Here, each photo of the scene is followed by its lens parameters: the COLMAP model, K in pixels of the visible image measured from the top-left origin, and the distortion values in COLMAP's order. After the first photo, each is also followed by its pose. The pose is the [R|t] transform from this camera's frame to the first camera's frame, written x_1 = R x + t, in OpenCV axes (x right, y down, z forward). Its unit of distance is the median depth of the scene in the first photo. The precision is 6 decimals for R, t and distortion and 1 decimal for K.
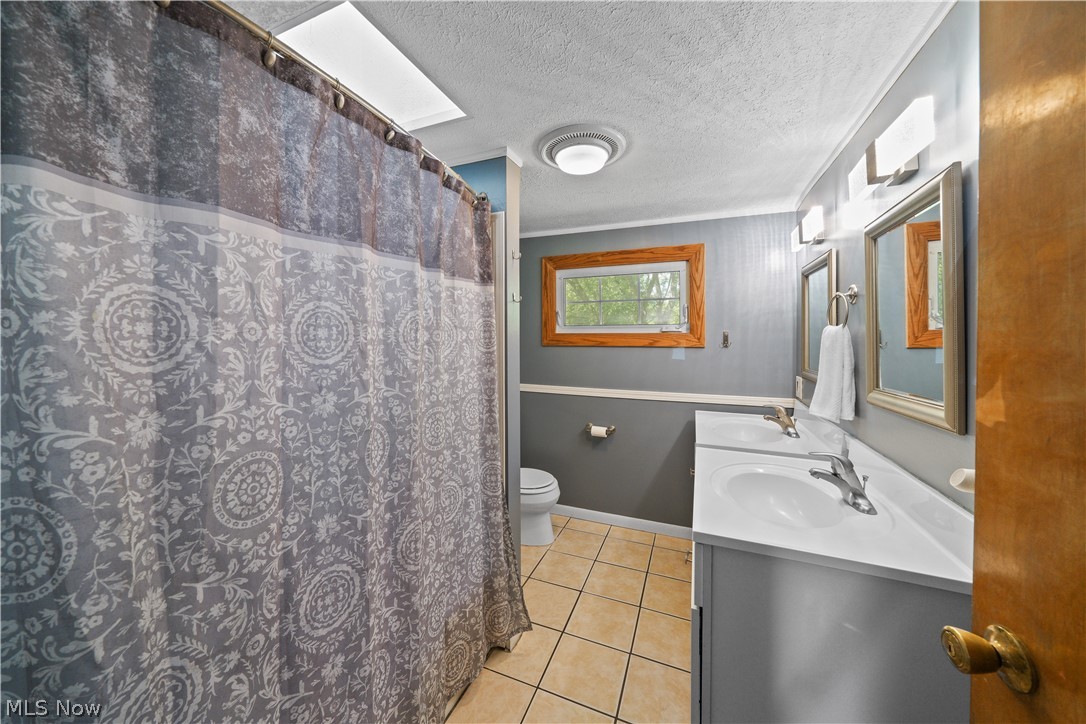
lens RADIAL K [[385.4, 0, 532.5], [0, 385.4, 339.5], [0, 0, 1]] dist [-0.009021, 0.000622]
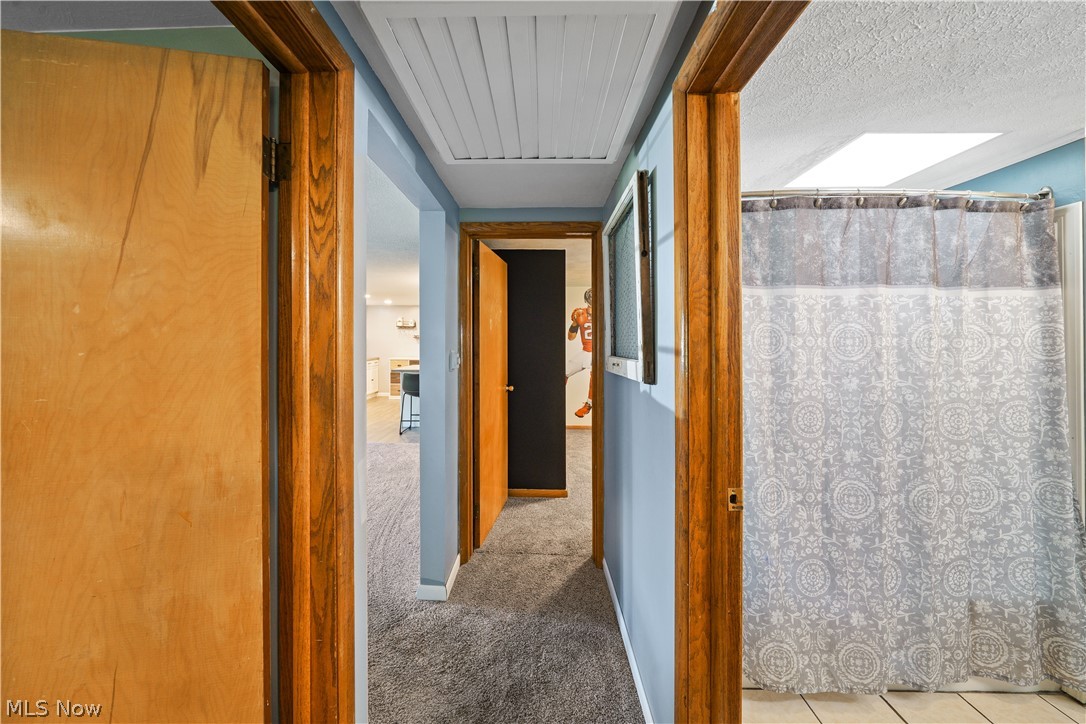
lens RADIAL K [[385.4, 0, 532.5], [0, 385.4, 339.5], [0, 0, 1]] dist [-0.009021, 0.000622]
pose [[0.371792, -0.001534, -0.928315, 0.485448], [-0.004606, 0.999983, -0.003497, -0.014228], [0.928305, 0.005576, 0.371779, -0.892465]]
